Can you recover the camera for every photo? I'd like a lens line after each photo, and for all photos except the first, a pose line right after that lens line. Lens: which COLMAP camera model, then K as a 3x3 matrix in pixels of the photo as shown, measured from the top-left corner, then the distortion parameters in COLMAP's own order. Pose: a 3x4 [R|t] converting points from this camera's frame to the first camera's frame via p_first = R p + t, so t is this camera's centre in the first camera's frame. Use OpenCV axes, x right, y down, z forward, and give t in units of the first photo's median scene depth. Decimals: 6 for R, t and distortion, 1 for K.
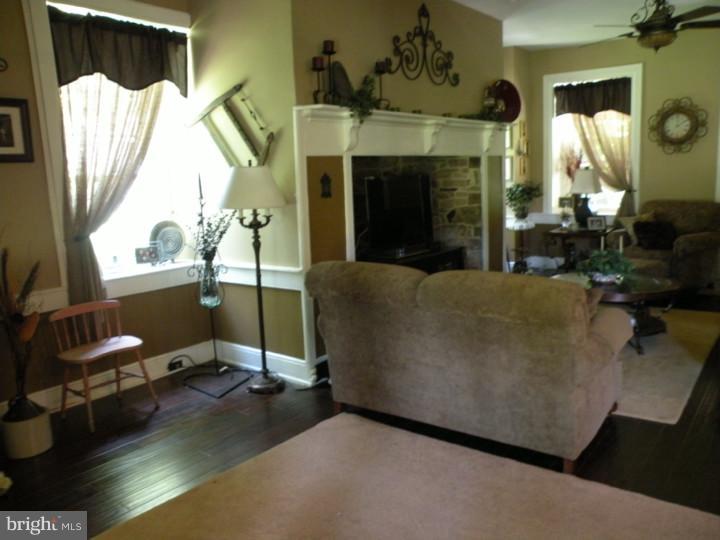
lens RADIAL K [[581.9, 0, 360.7], [0, 581.9, 270.8], [0, 0, 1]] dist [-0.149489, 0.137103]
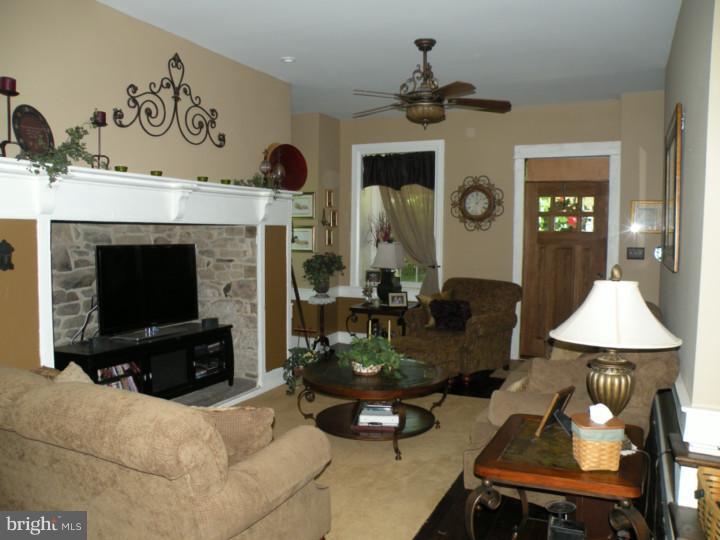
lens RADIAL K [[581.9, 0, 341.9], [0, 581.9, 269.9], [0, 0, 1]] dist [-0.149489, 0.137103]
pose [[0.977224, 0.039730, 0.208457, 0.145593], [-0.016687, 0.993663, -0.111156, -0.028743], [-0.211552, 0.105146, 0.971694, 0.085976]]
